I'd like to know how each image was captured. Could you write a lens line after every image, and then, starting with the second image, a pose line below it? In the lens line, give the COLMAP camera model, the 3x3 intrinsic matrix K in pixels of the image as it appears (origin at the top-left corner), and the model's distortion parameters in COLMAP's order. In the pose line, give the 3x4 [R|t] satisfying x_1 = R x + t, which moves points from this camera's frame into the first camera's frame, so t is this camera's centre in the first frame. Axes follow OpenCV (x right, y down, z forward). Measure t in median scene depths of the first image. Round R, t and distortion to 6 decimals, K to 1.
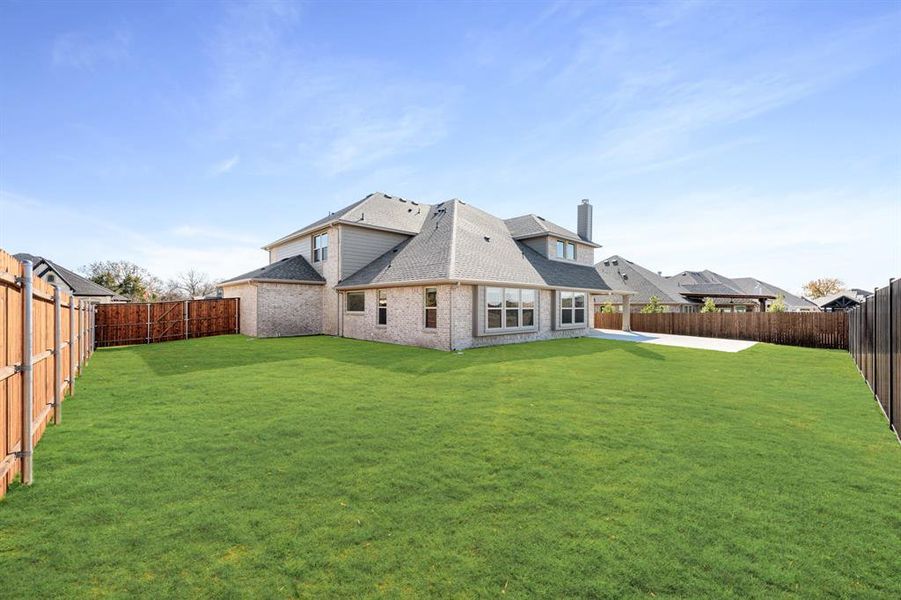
lens RADIAL K [[368.0, 0, 450.5], [0, 368.0, 300.0], [0, 0, 1]] dist [-0.000918, 0.000007]
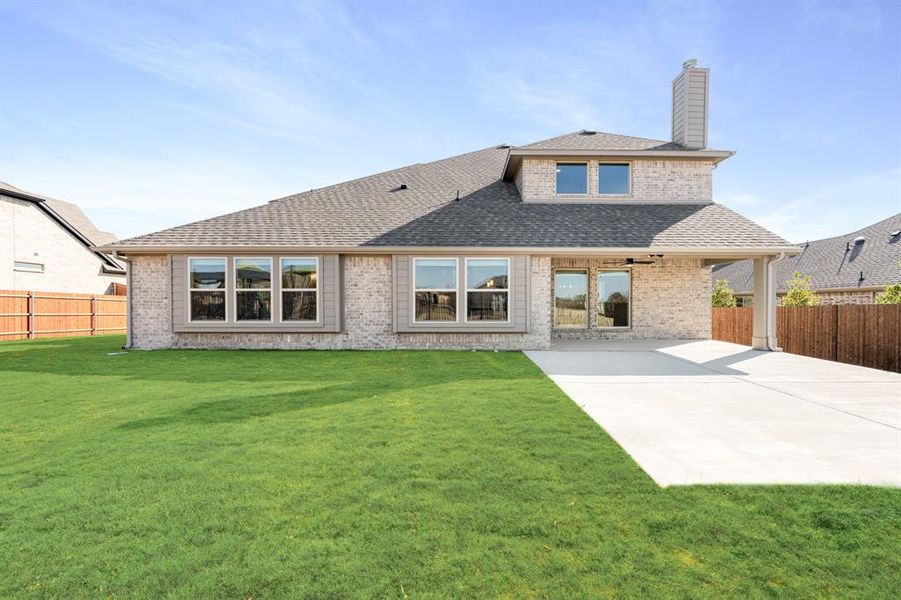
lens RADIAL K [[368.0, 0, 450.5], [0, 368.0, 300.0], [0, 0, 1]] dist [-0.000918, 0.000007]
pose [[0.752058, 0.006309, -0.659067, 0.735287], [0.012504, 0.999638, 0.023837, 0.027889], [0.658978, -0.026168, 0.751707, 0.710905]]
